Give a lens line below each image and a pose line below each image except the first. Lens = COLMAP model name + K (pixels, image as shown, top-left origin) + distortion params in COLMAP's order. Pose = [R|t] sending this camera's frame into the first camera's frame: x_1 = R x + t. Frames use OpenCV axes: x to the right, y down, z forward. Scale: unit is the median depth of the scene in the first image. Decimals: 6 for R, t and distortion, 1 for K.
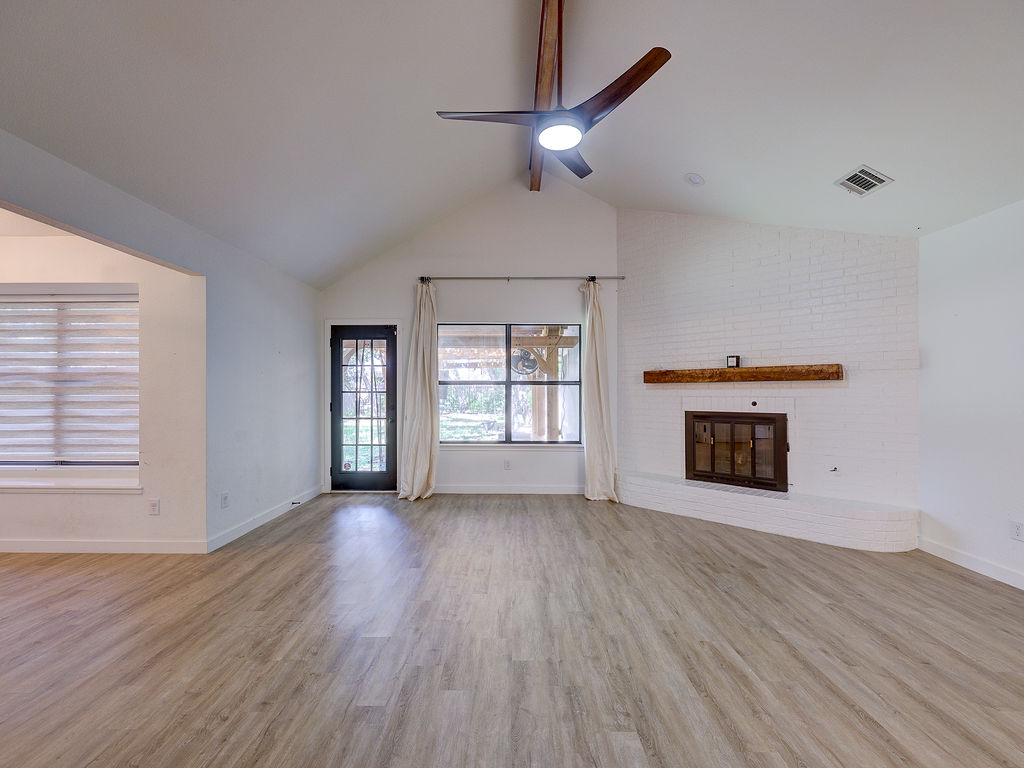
lens RADIAL K [[463.1, 0, 512.1], [0, 463.1, 386.4], [0, 0, 1]] dist [0.003293, 0.000560]
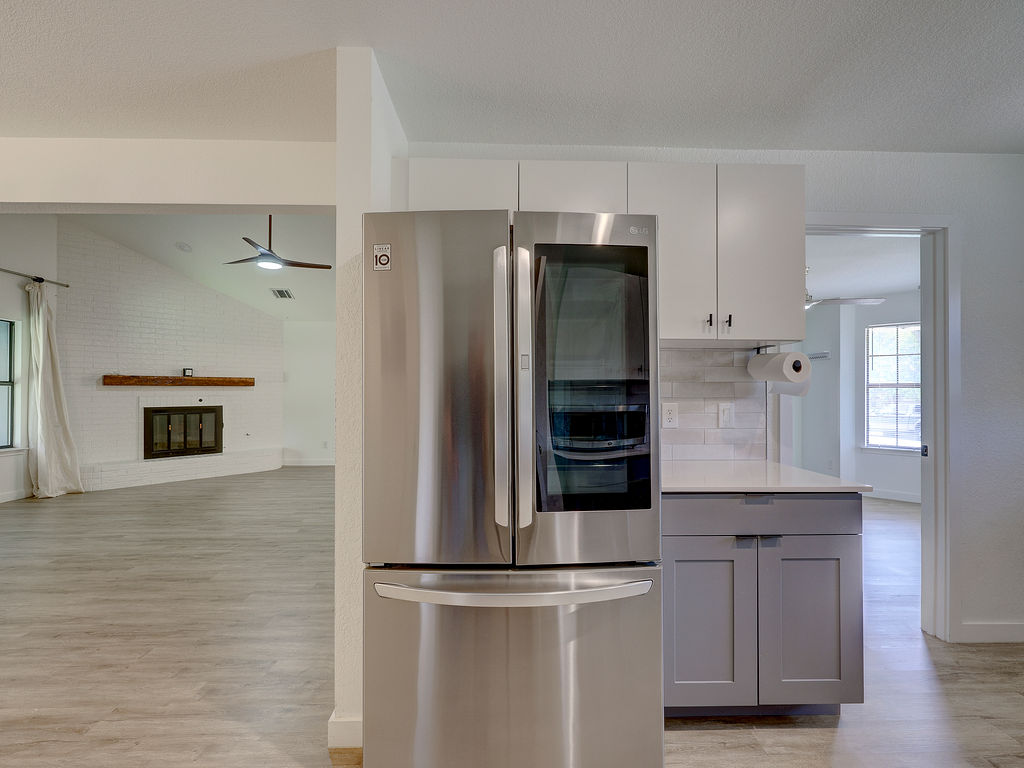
lens RADIAL K [[463.1, 0, 512.1], [0, 463.1, 386.4], [0, 0, 1]] dist [0.003293, 0.000560]
pose [[-0.041448, 0.013257, 0.999053, -1.081724], [-0.011307, 0.999842, -0.013736, 0.000377], [-0.999077, -0.011865, -0.041292, 0.022167]]
